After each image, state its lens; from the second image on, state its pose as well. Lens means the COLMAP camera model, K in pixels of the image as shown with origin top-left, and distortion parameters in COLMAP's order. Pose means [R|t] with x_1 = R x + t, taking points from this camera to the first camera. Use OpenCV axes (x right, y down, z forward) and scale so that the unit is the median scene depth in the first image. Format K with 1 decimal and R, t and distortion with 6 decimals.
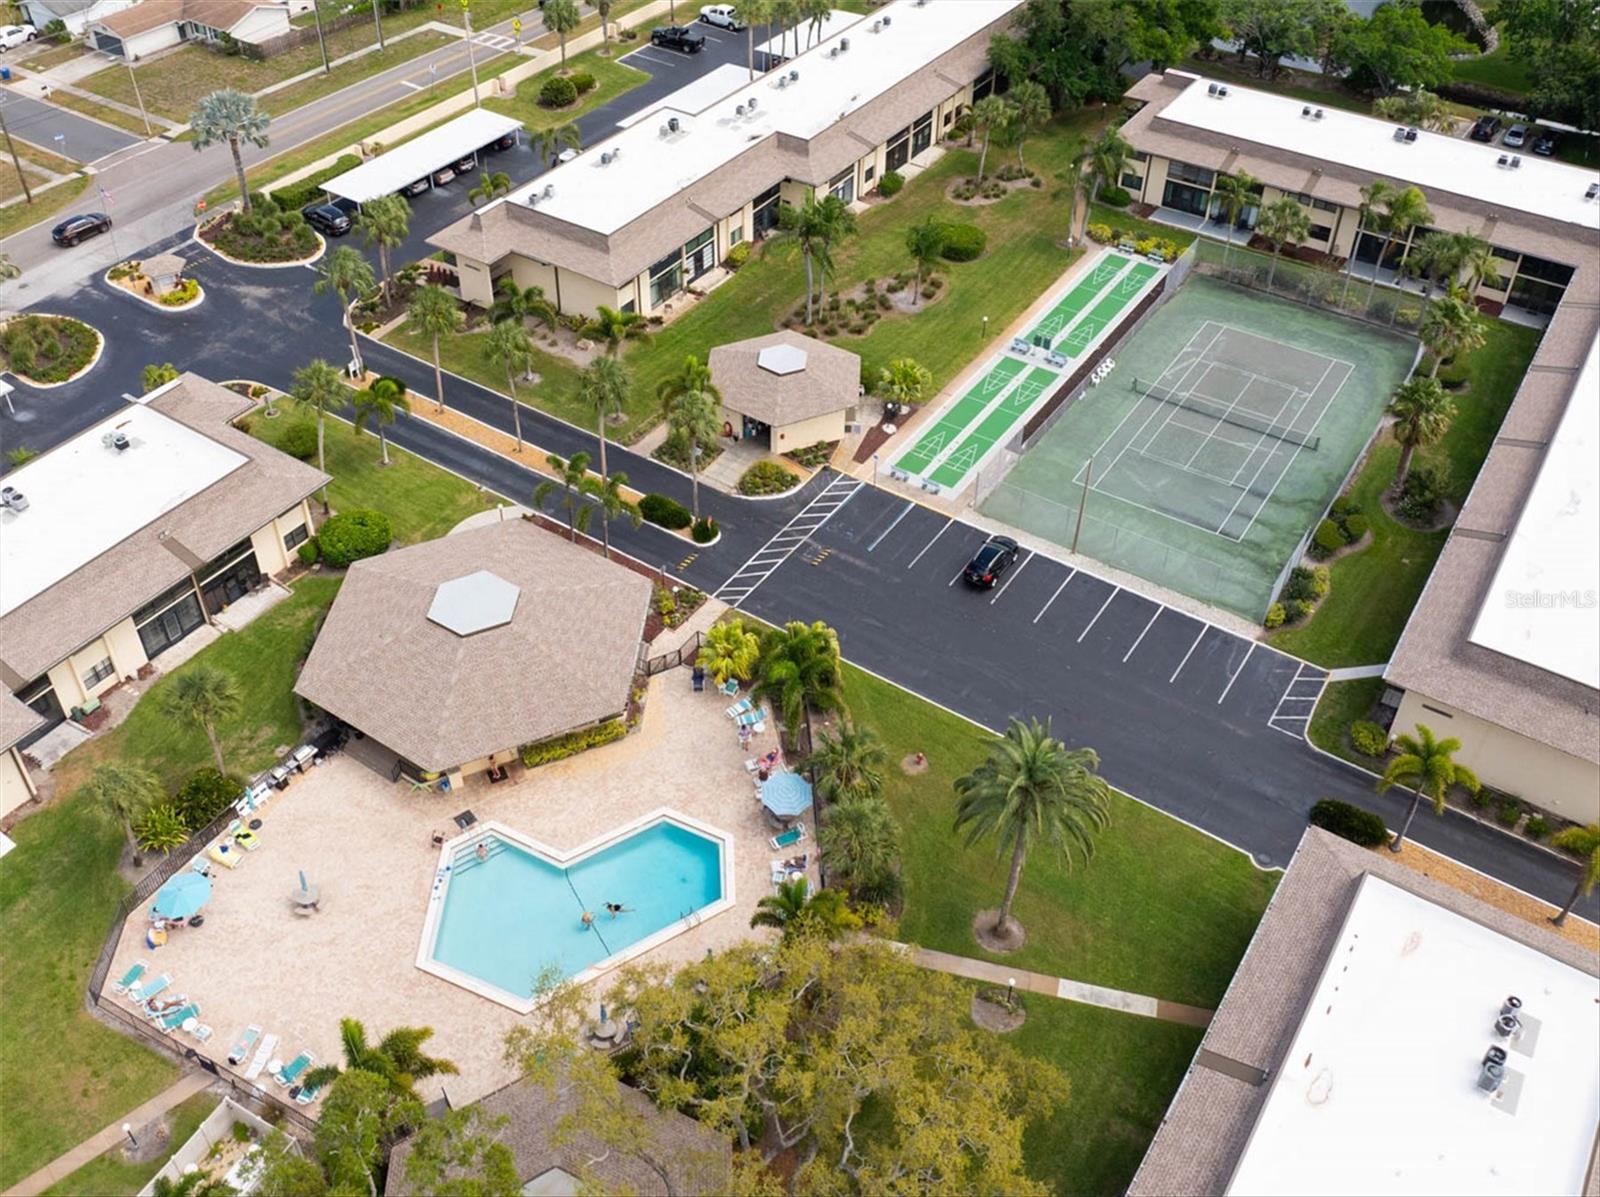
lens RADIAL K [[1393.1, 0, 800.0], [0, 1393.1, 598.5], [0, 0, 1]] dist [-0.055015, -0.003313]
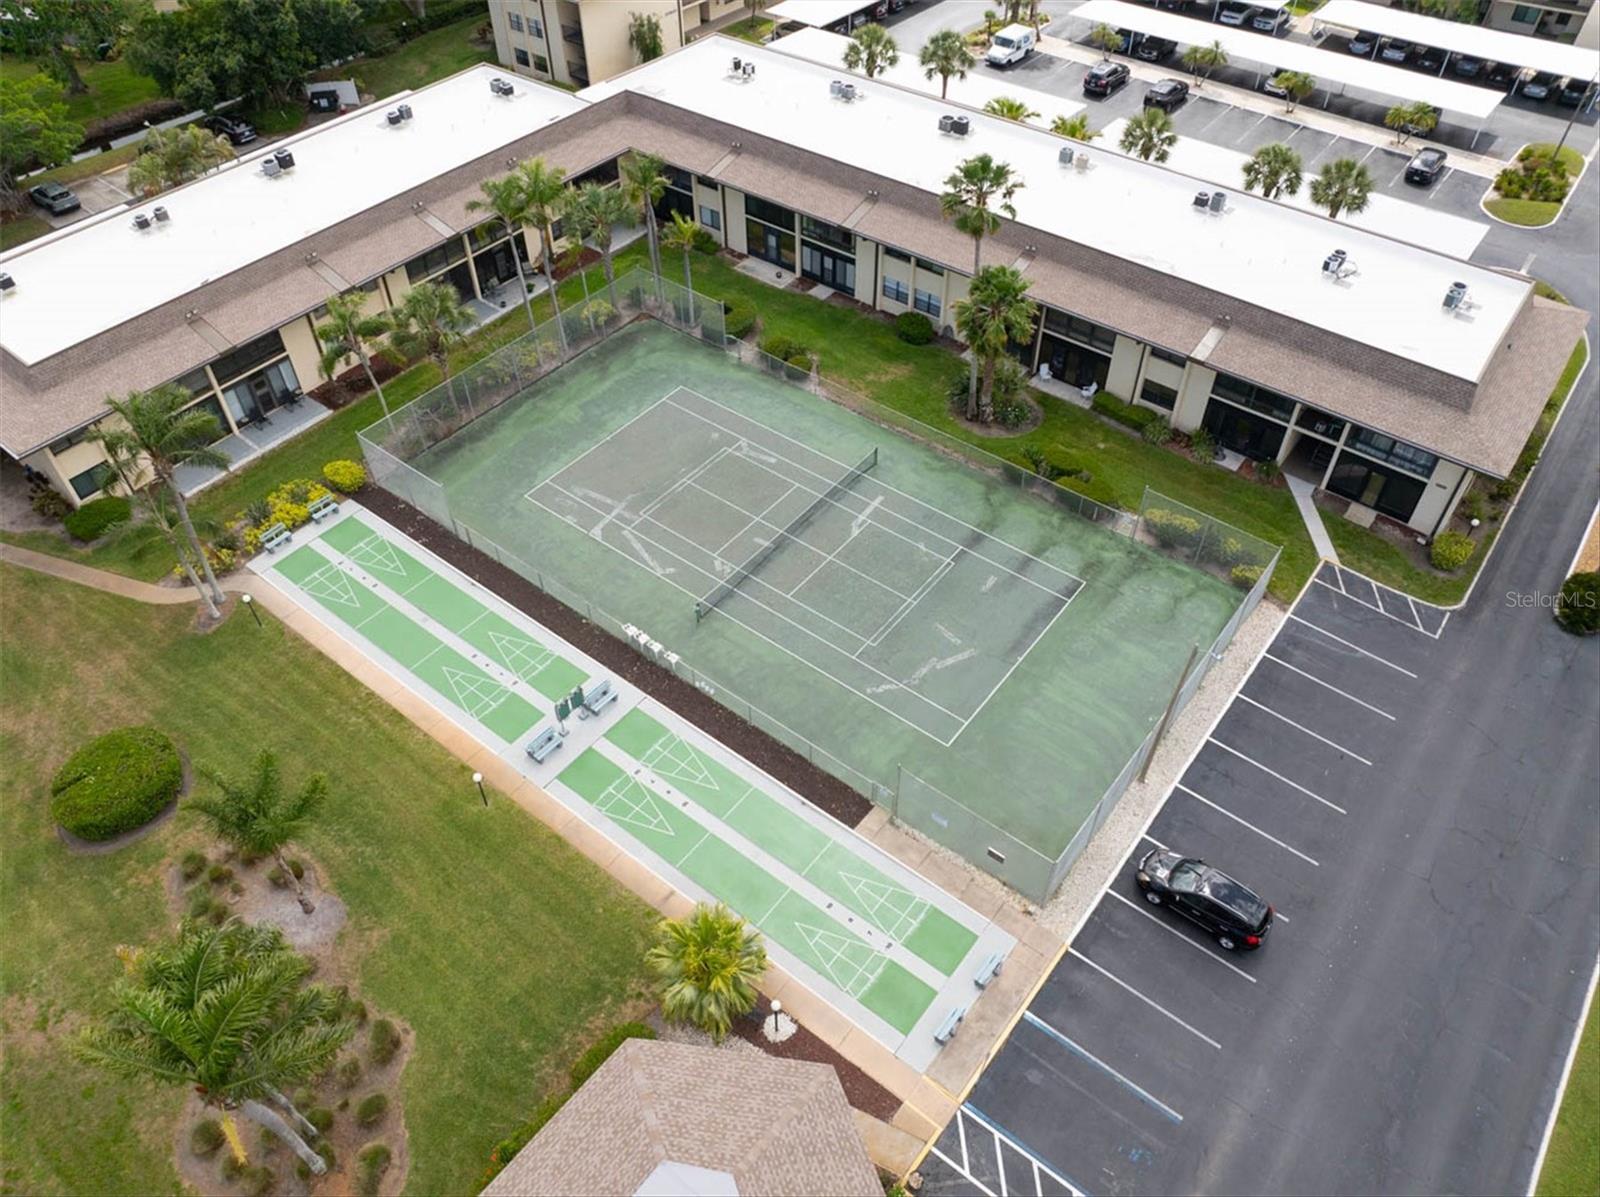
lens RADIAL K [[1116.6, 0, 800.0], [0, 1116.6, 598.5], [0, 0, 1]] dist [-0.019155, -0.000026]
pose [[0.084647, -0.711435, 0.697636, -0.082484], [0.675076, 0.555918, 0.485004, -0.340102], [-0.732876, 0.429903, 0.527329, 0.668694]]
